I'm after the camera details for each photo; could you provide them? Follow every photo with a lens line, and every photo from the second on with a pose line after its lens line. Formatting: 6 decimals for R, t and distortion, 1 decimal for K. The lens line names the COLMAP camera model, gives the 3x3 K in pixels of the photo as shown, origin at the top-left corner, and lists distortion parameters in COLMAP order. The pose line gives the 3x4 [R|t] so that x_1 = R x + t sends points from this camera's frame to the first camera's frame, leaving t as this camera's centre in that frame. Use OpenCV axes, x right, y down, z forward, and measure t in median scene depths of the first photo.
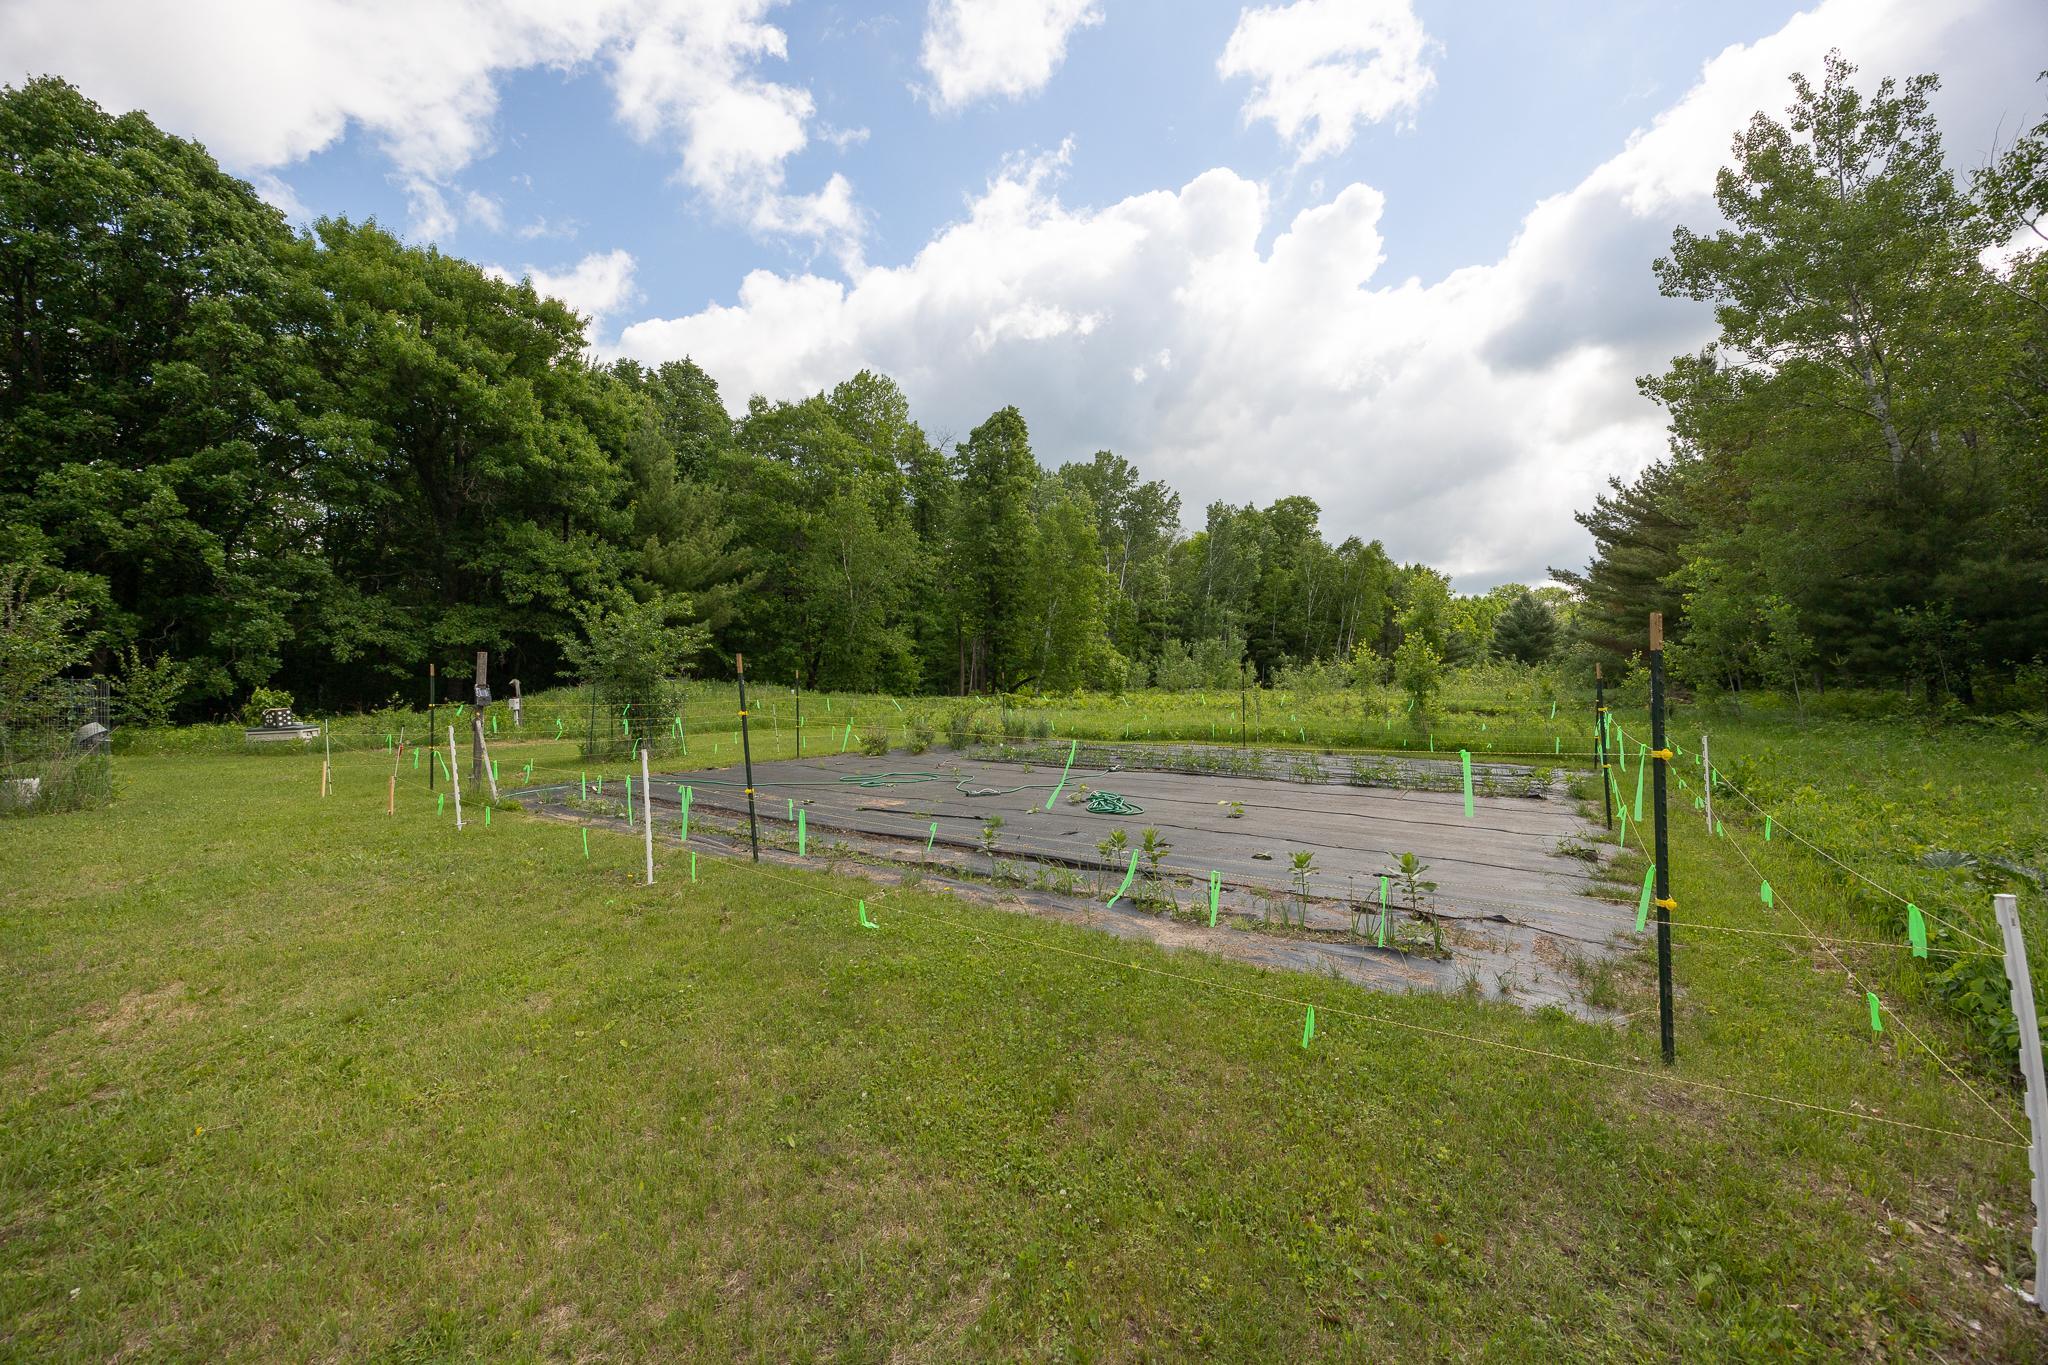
lens RADIAL K [[789.2, 0, 1025.0], [0, 789.2, 678.6], [0, 0, 1]] dist [-0.000623, -0.000108]
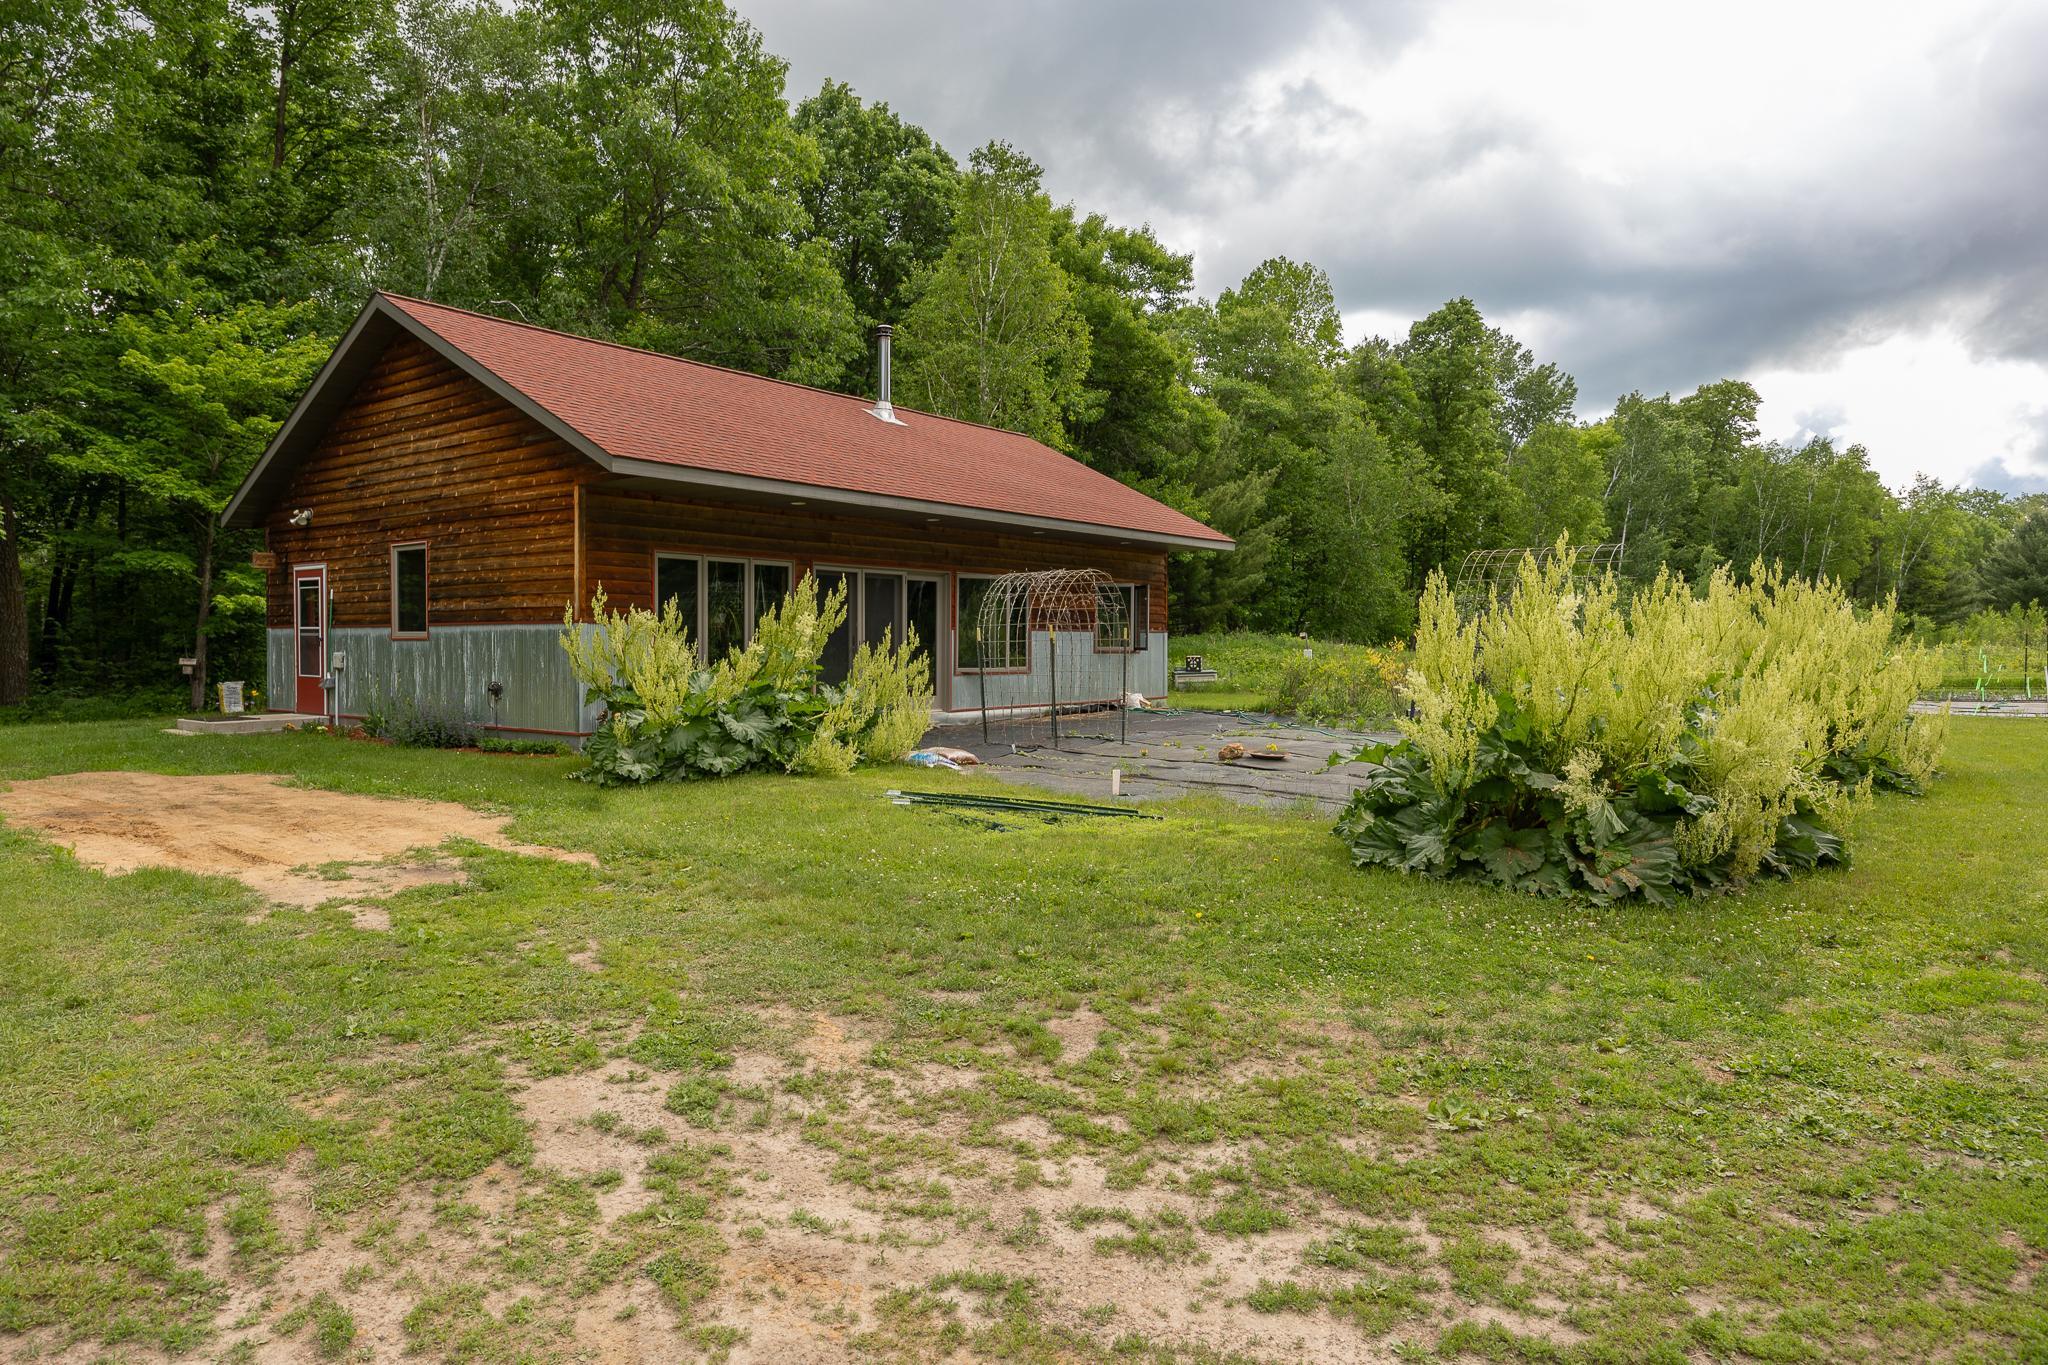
lens RADIAL K [[1251.5, 0, 1021.1], [0, 1251.5, 664.0], [0, 0, 1]] dist [-0.004893, -0.001612]
pose [[0.997098, 0.010667, -0.075382, -0.559279], [-0.008540, 0.999558, 0.028481, 0.003540], [0.075653, -0.027754, 0.996748, -0.520087]]
